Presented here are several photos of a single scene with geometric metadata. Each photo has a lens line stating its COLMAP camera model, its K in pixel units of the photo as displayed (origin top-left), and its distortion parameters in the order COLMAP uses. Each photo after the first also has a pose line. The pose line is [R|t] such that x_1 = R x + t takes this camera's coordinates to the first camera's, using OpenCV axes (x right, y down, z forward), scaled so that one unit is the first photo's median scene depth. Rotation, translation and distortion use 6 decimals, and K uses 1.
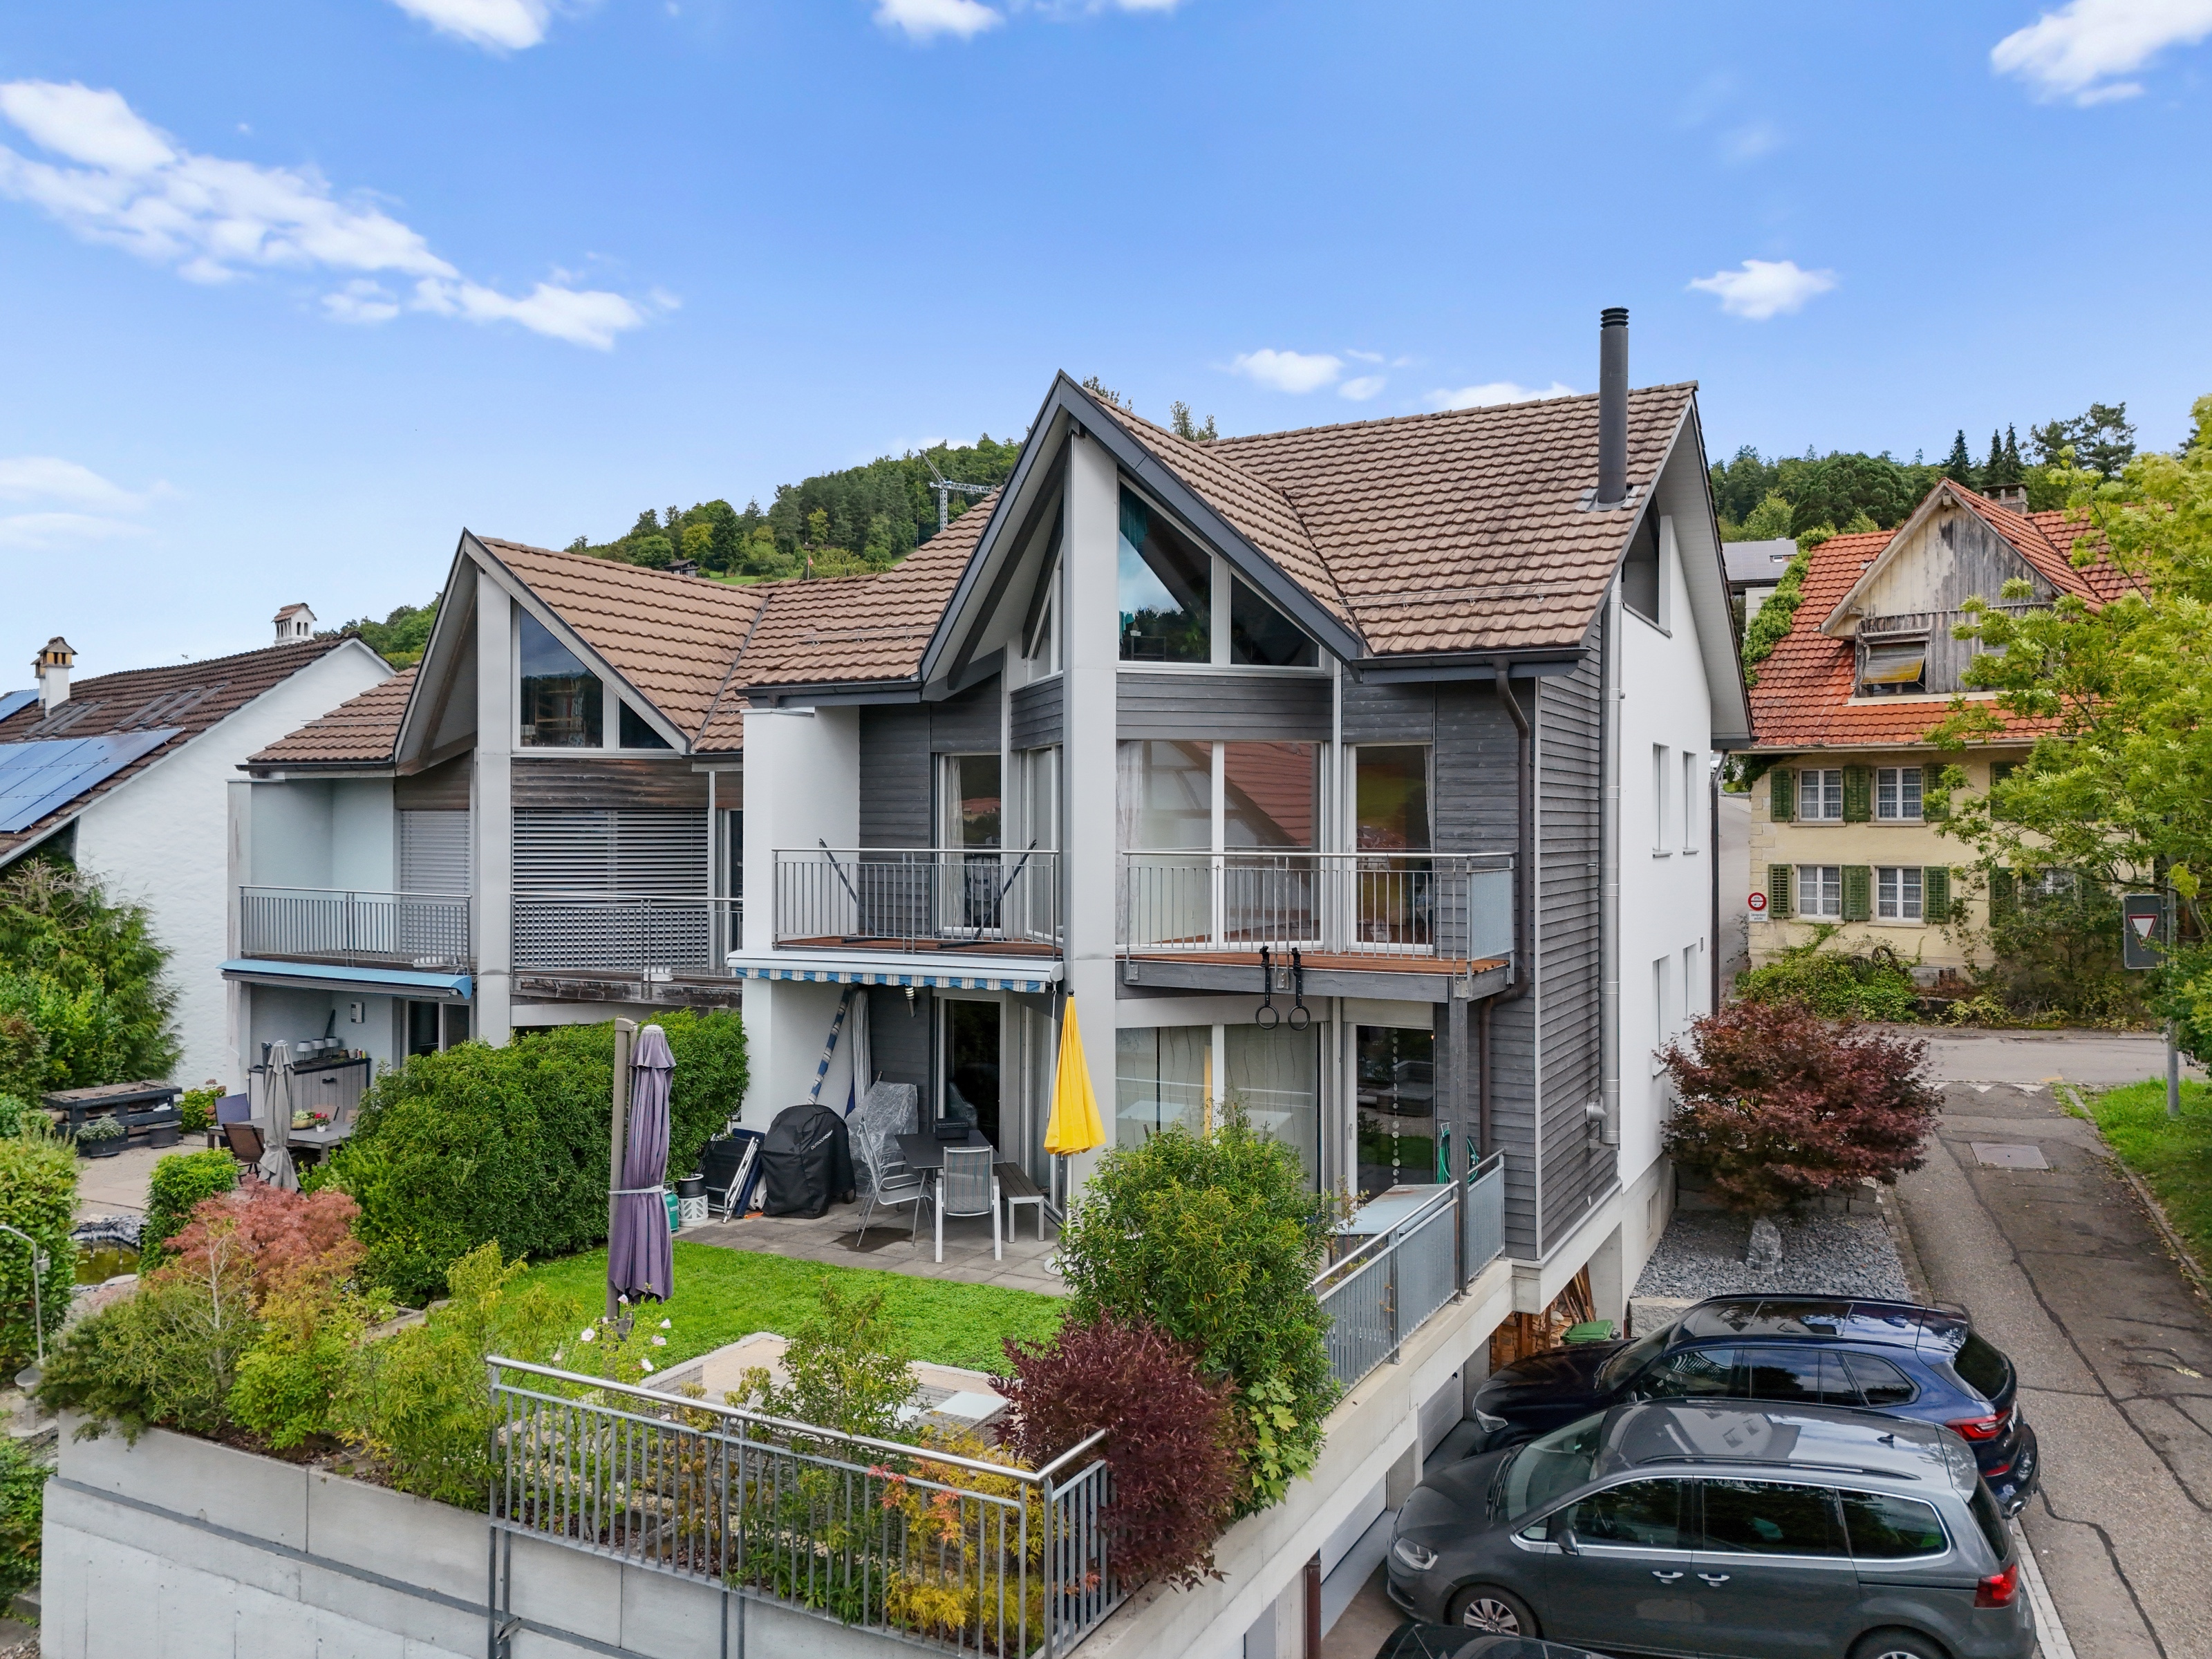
lens RADIAL K [[1624.1, 0, 1105.9], [0, 1624.1, 817.6], [0, 0, 1]] dist [0.051293, -0.032222]
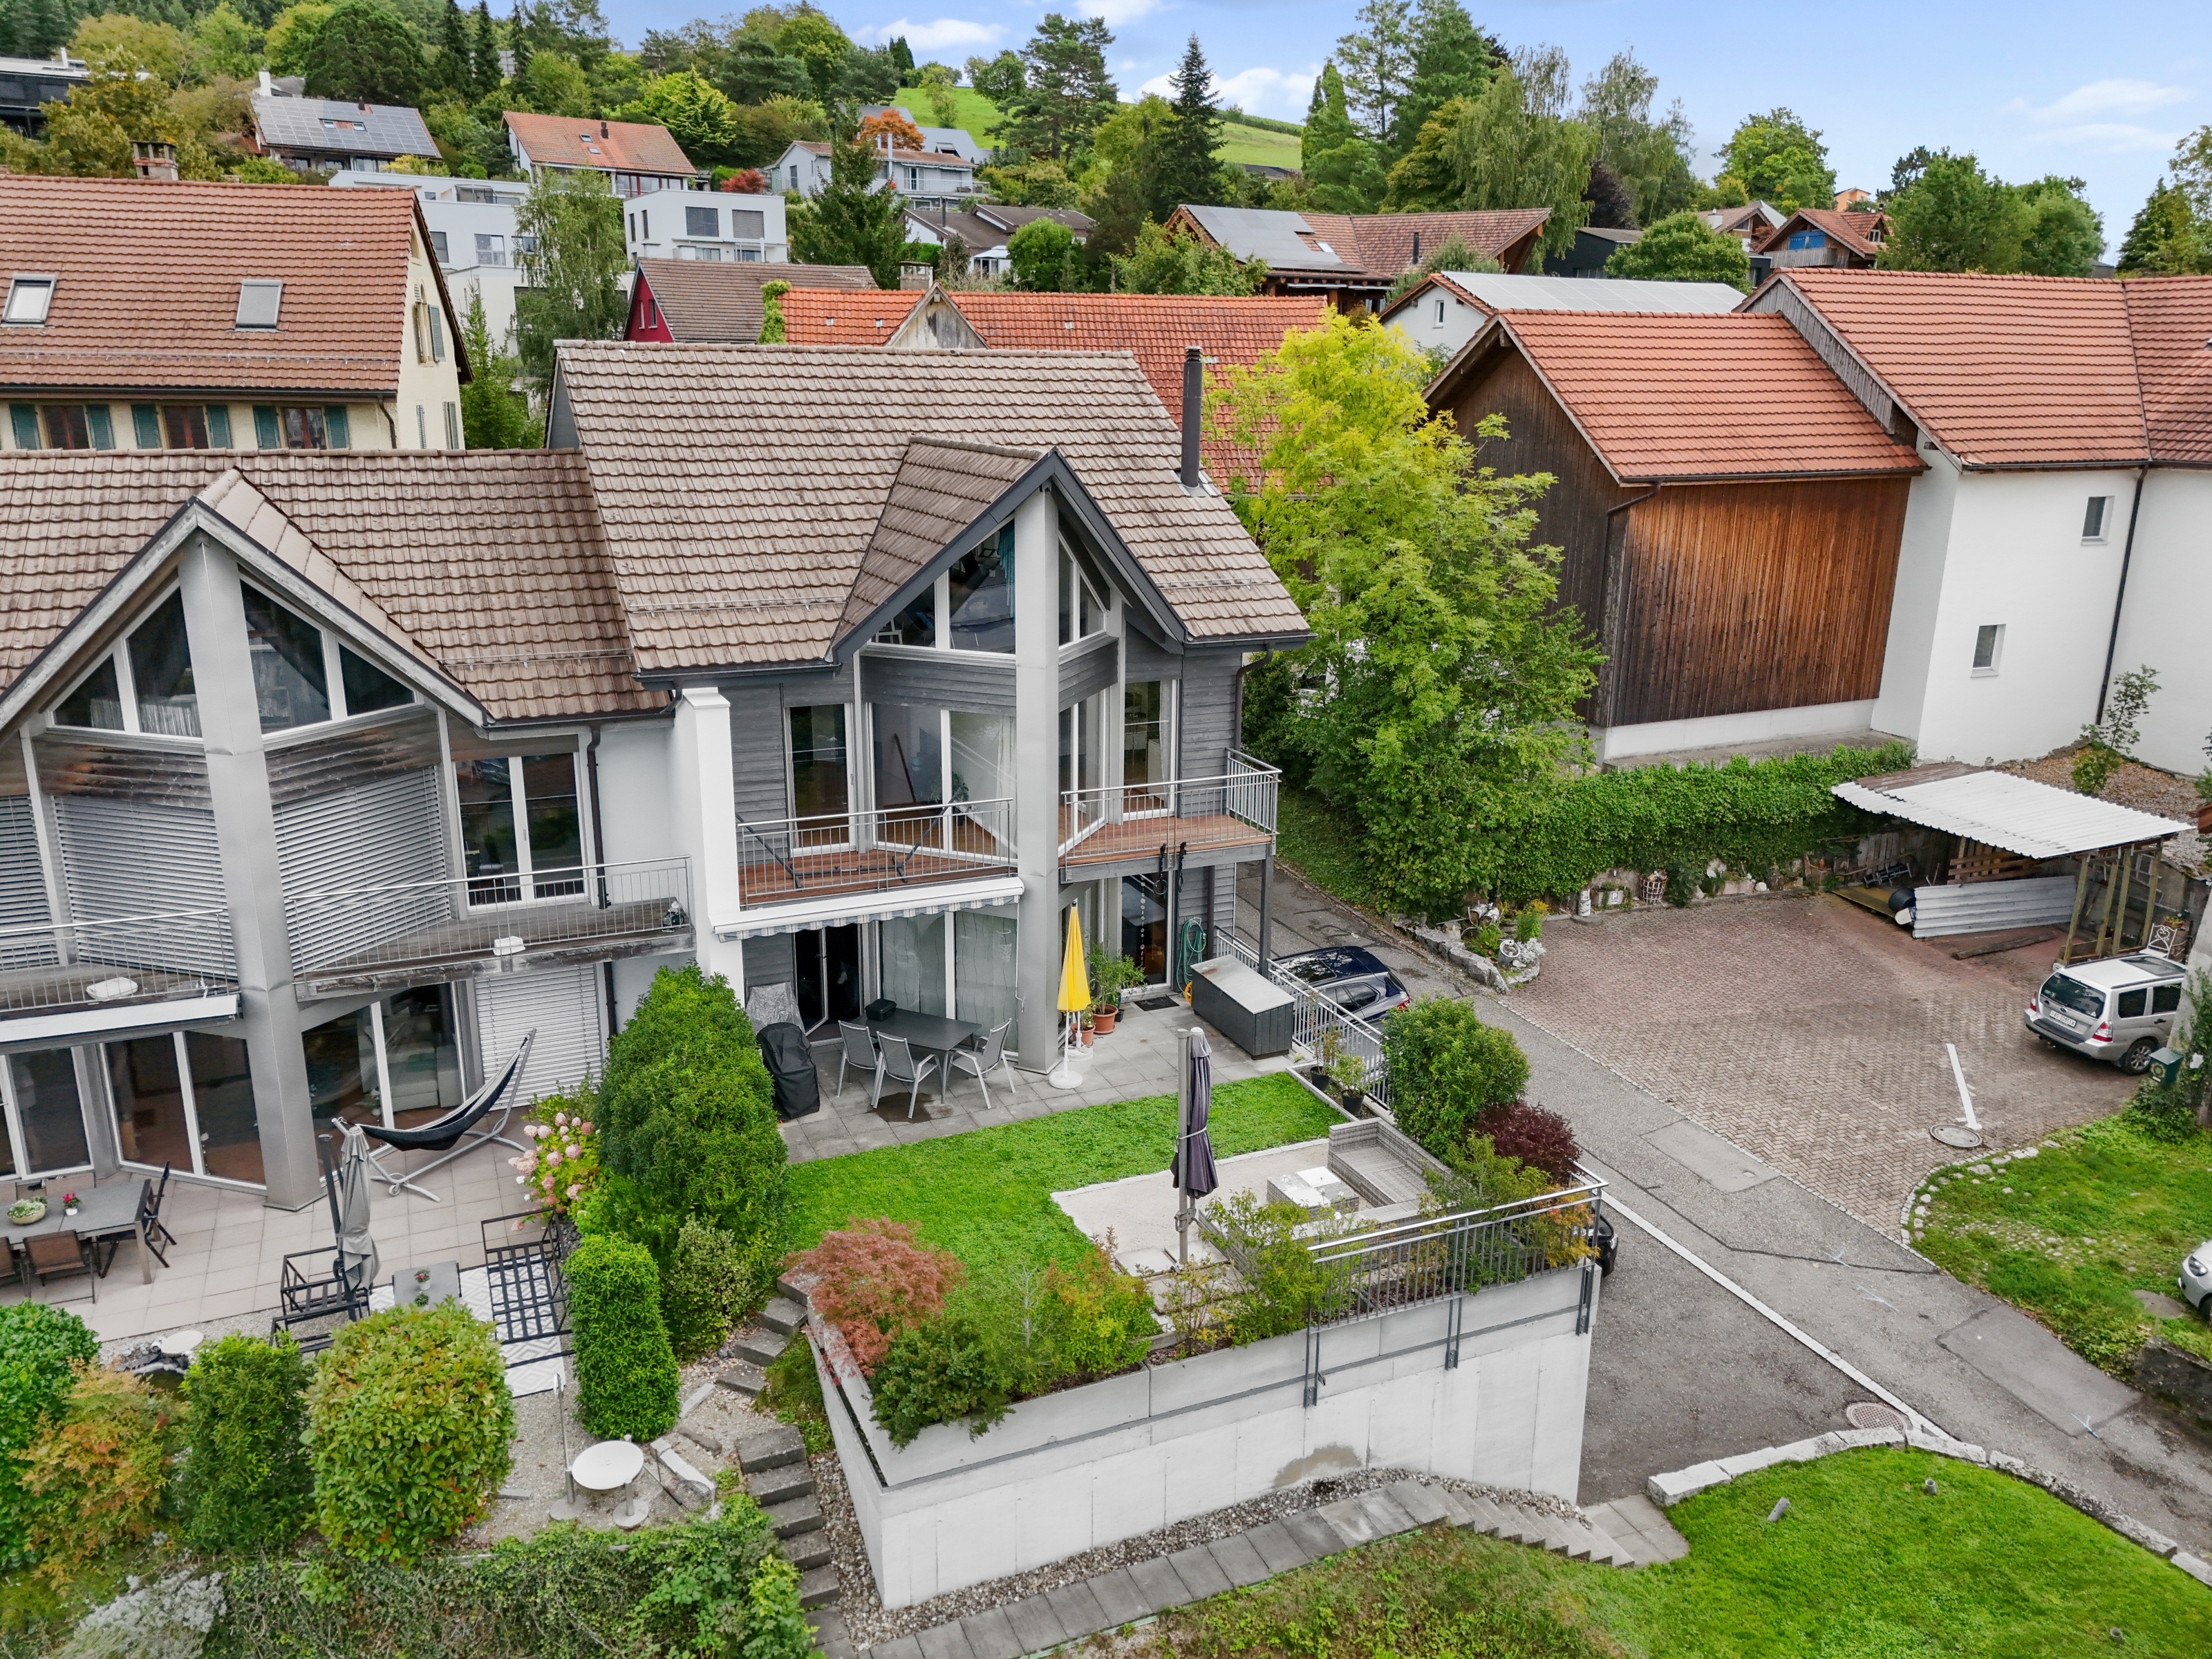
lens RADIAL K [[1624.1, 0, 1105.9], [0, 1624.1, 817.6], [0, 0, 1]] dist [0.051293, -0.032222]
pose [[0.618763, -0.205949, 0.758101, -0.968057], [-0.012742, 0.962266, 0.271813, -0.318004], [-0.785475, -0.177848, 0.592790, 0.139422]]
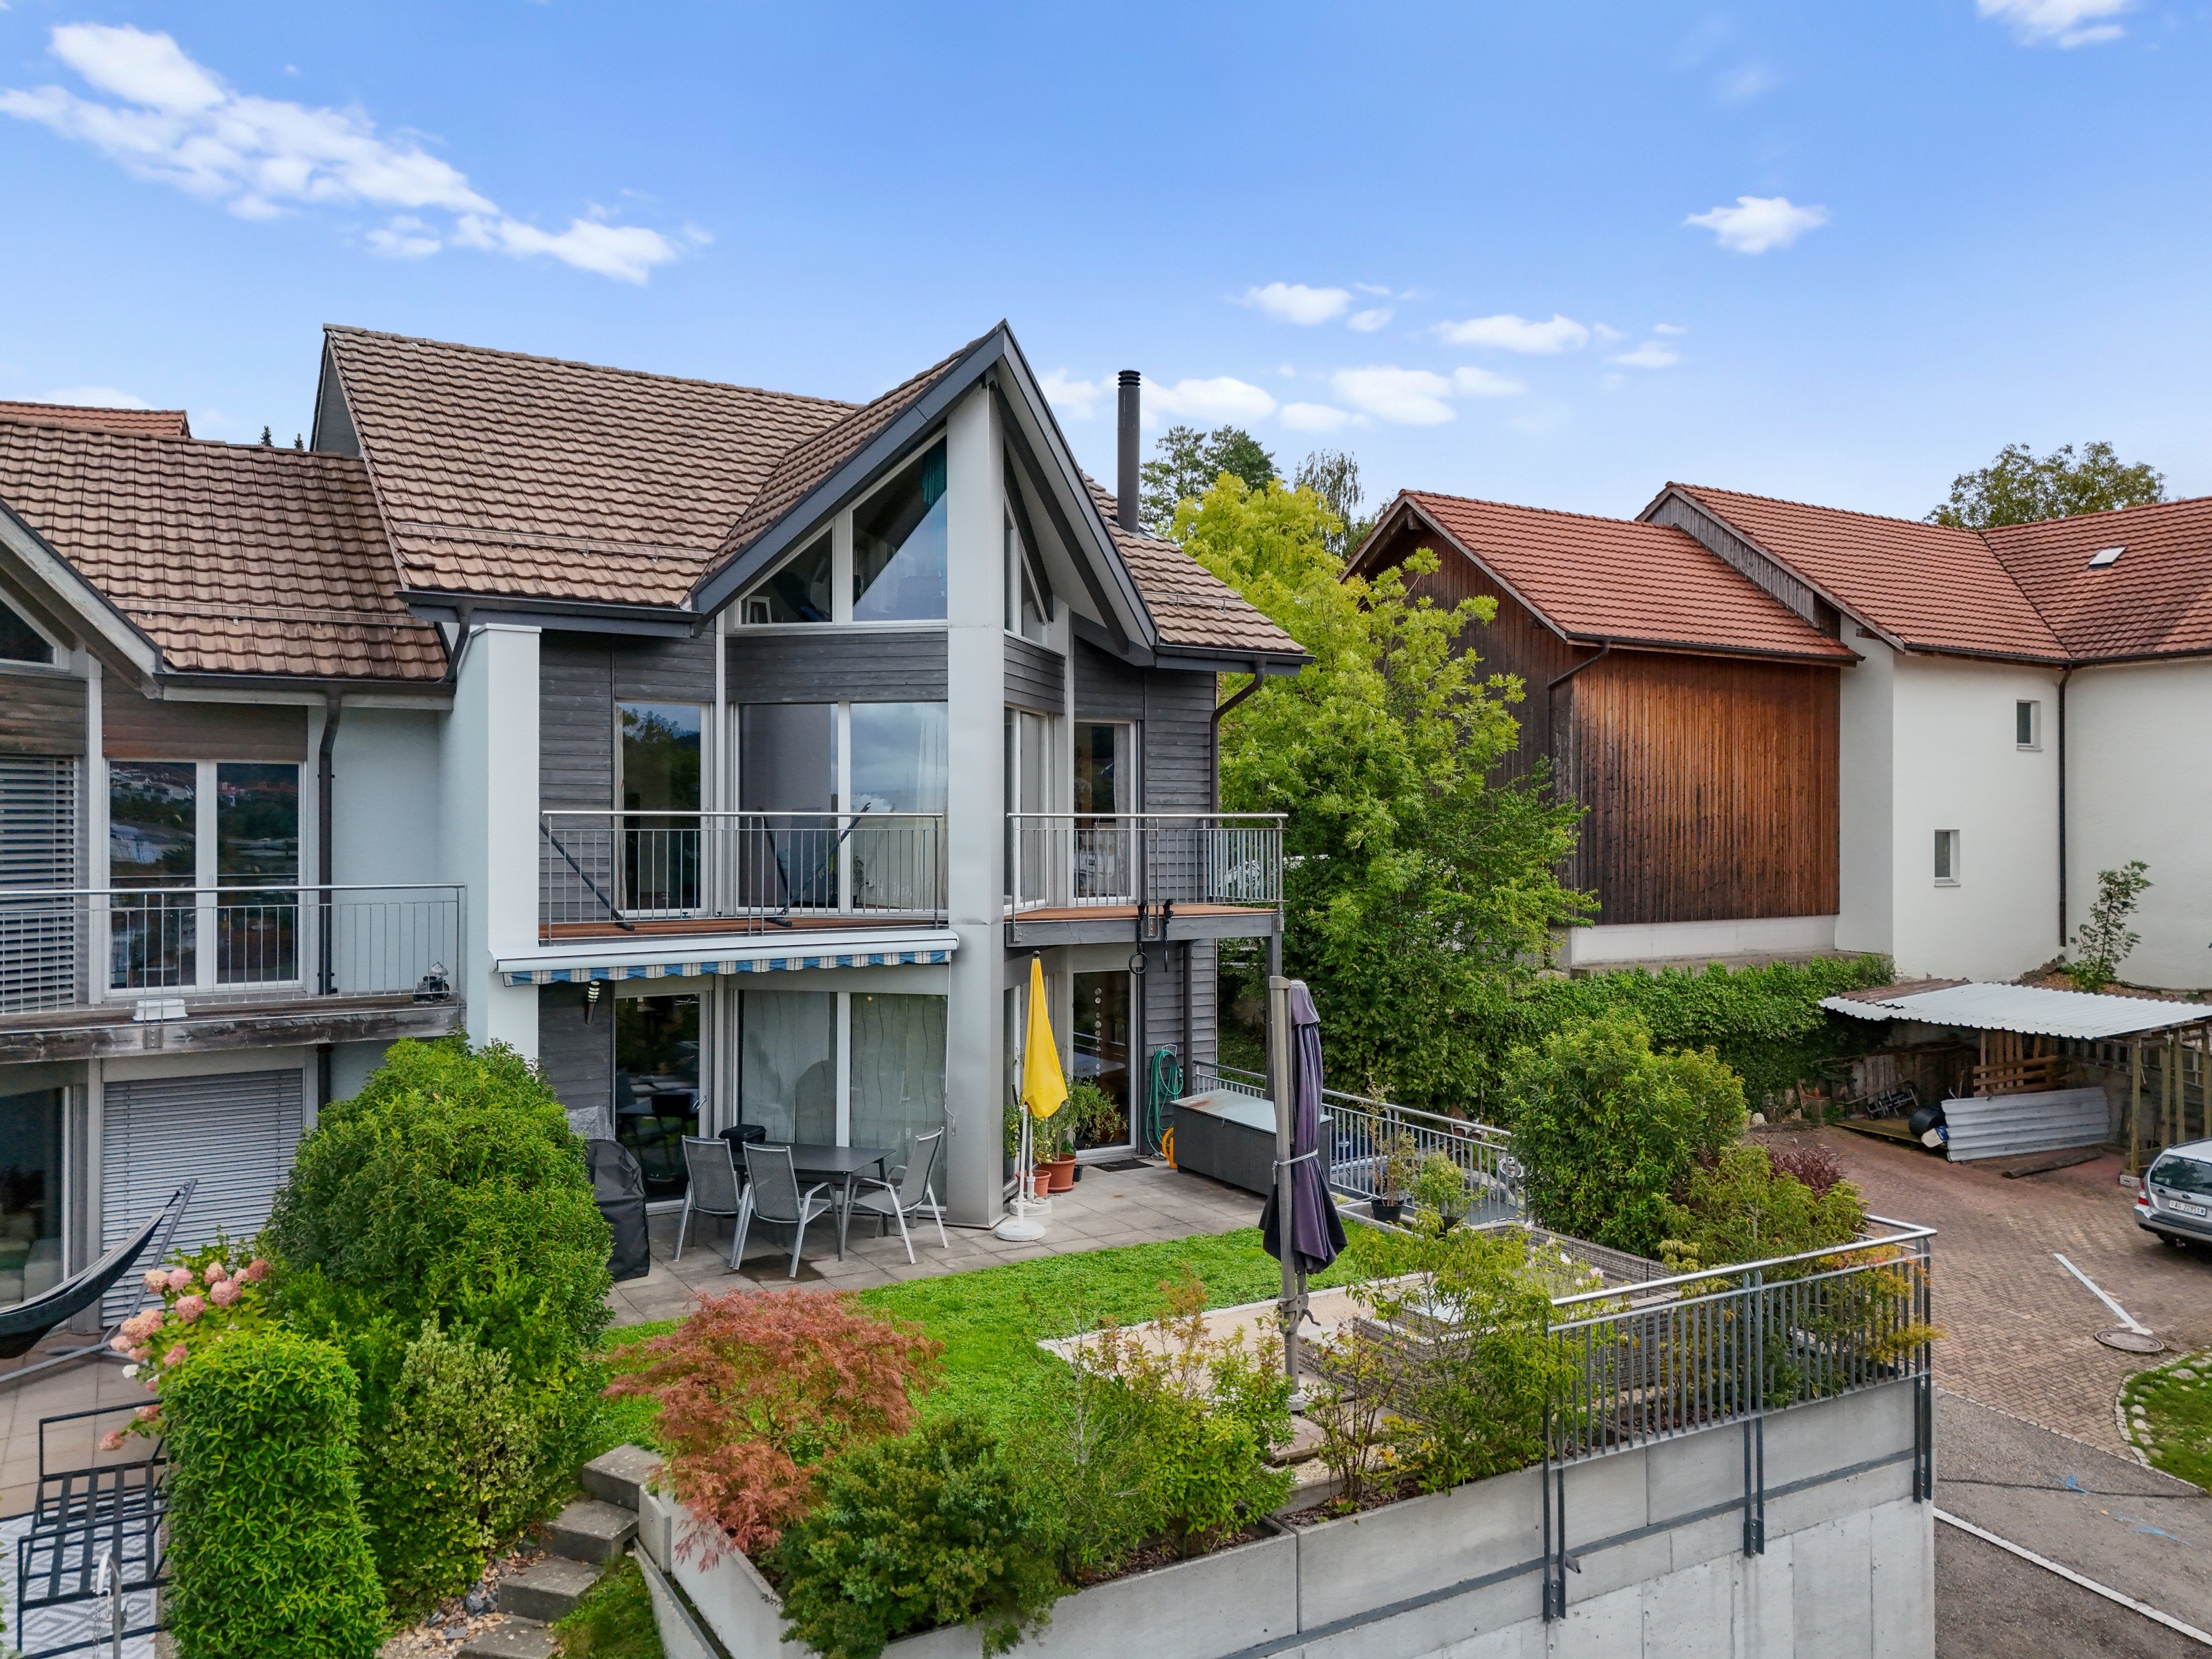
lens RADIAL K [[1624.1, 0, 1105.9], [0, 1624.1, 817.6], [0, 0, 1]] dist [0.051293, -0.032222]
pose [[0.518737, 0.000400, 0.854934, -0.772789], [-0.006045, 0.999977, 0.003200, 0.018752], [-0.854913, -0.006828, 0.518727, 0.407905]]
